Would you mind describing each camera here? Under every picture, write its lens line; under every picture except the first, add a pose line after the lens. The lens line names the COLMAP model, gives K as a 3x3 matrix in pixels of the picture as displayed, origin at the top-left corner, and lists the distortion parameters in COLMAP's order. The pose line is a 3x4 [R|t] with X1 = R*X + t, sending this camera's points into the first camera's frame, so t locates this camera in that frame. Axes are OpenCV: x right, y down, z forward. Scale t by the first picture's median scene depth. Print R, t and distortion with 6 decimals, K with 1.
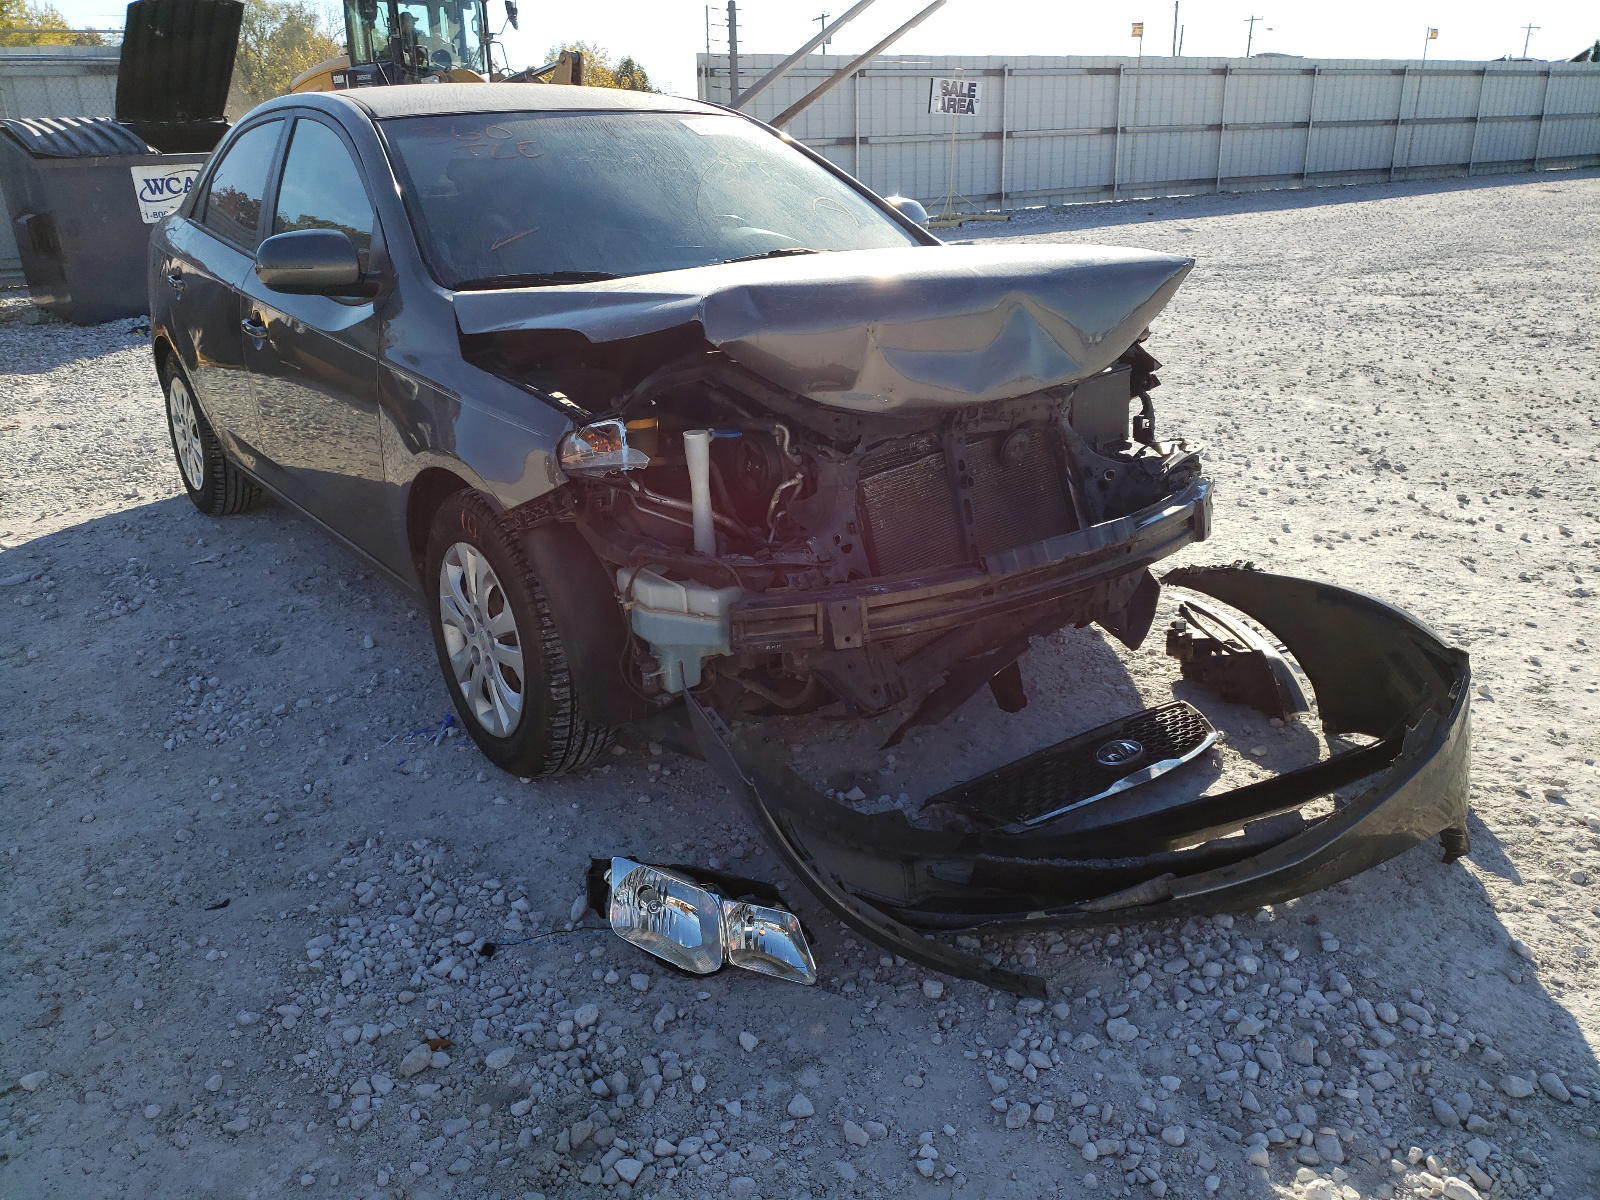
lens RADIAL K [[1278.0, 0, 800.0], [0, 1278.0, 600.0], [0, 0, 1]] dist [0.005557, 0.013263]
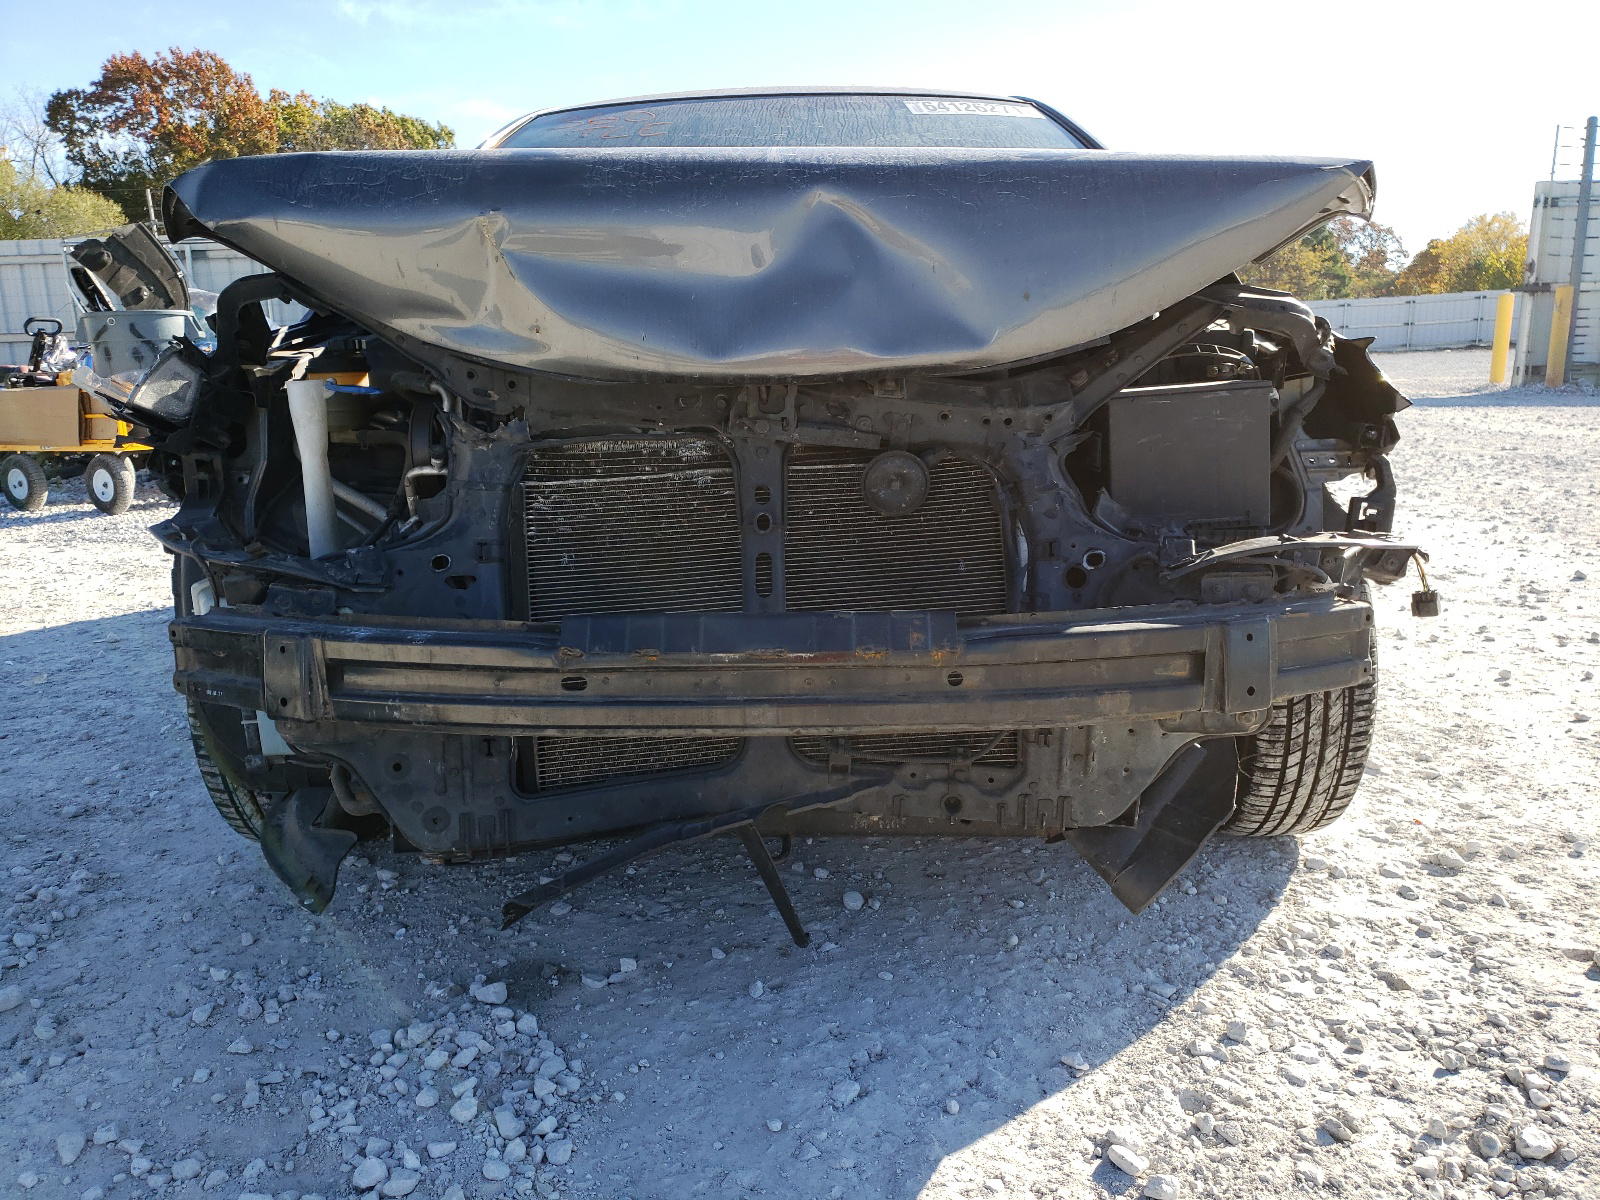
lens RADIAL K [[1278.0, 0, 800.0], [0, 1278.0, 600.0], [0, 0, 1]] dist [0.005557, 0.013263]
pose [[0.791127, 0.135874, -0.596369, 0.124120], [-0.211264, 0.975709, -0.057957, -0.006942], [0.574008, 0.171843, 0.800615, 0.137727]]
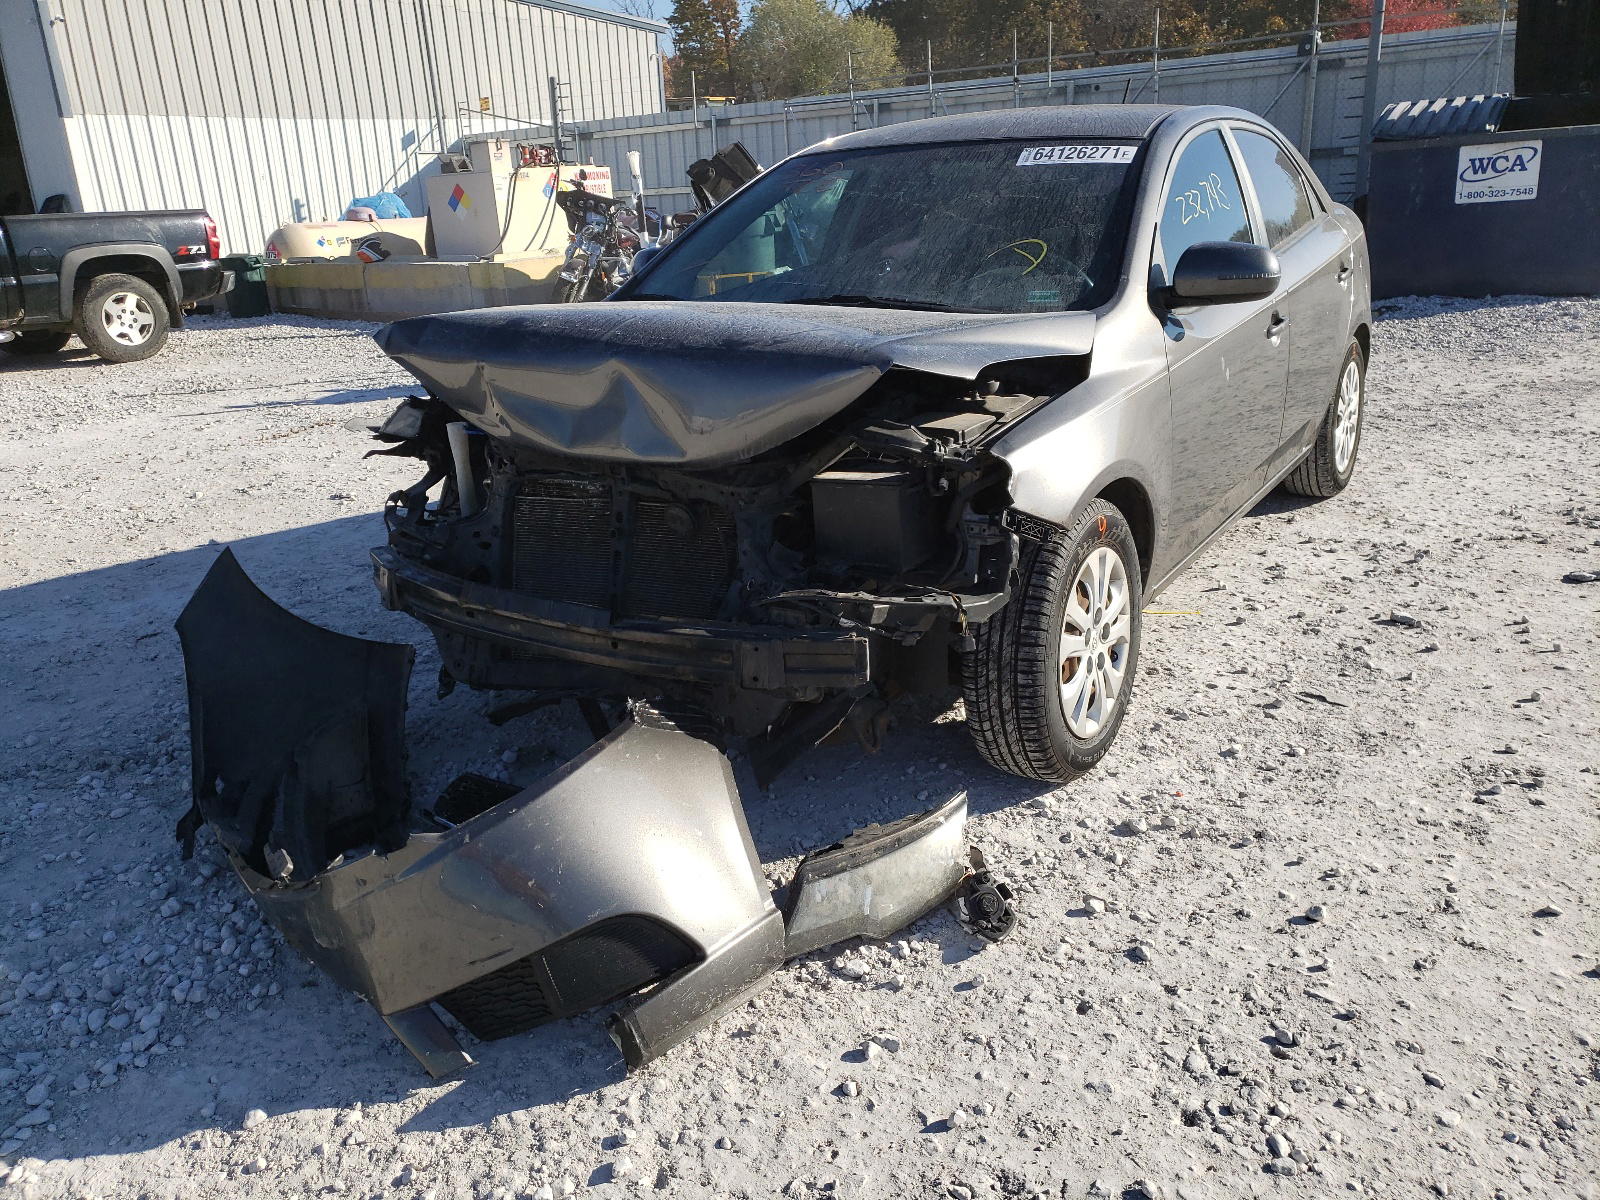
lens RADIAL K [[1225.9, 0, 747.9], [0, 1225.9, 594.0], [0, 0, 1]] dist [0.047663, -0.000672]
pose [[0.326929, 0.316426, -0.890501, 0.270078], [-0.283599, 0.931701, 0.226948, -0.076940], [0.901493, 0.178349, 0.394338, 0.178938]]
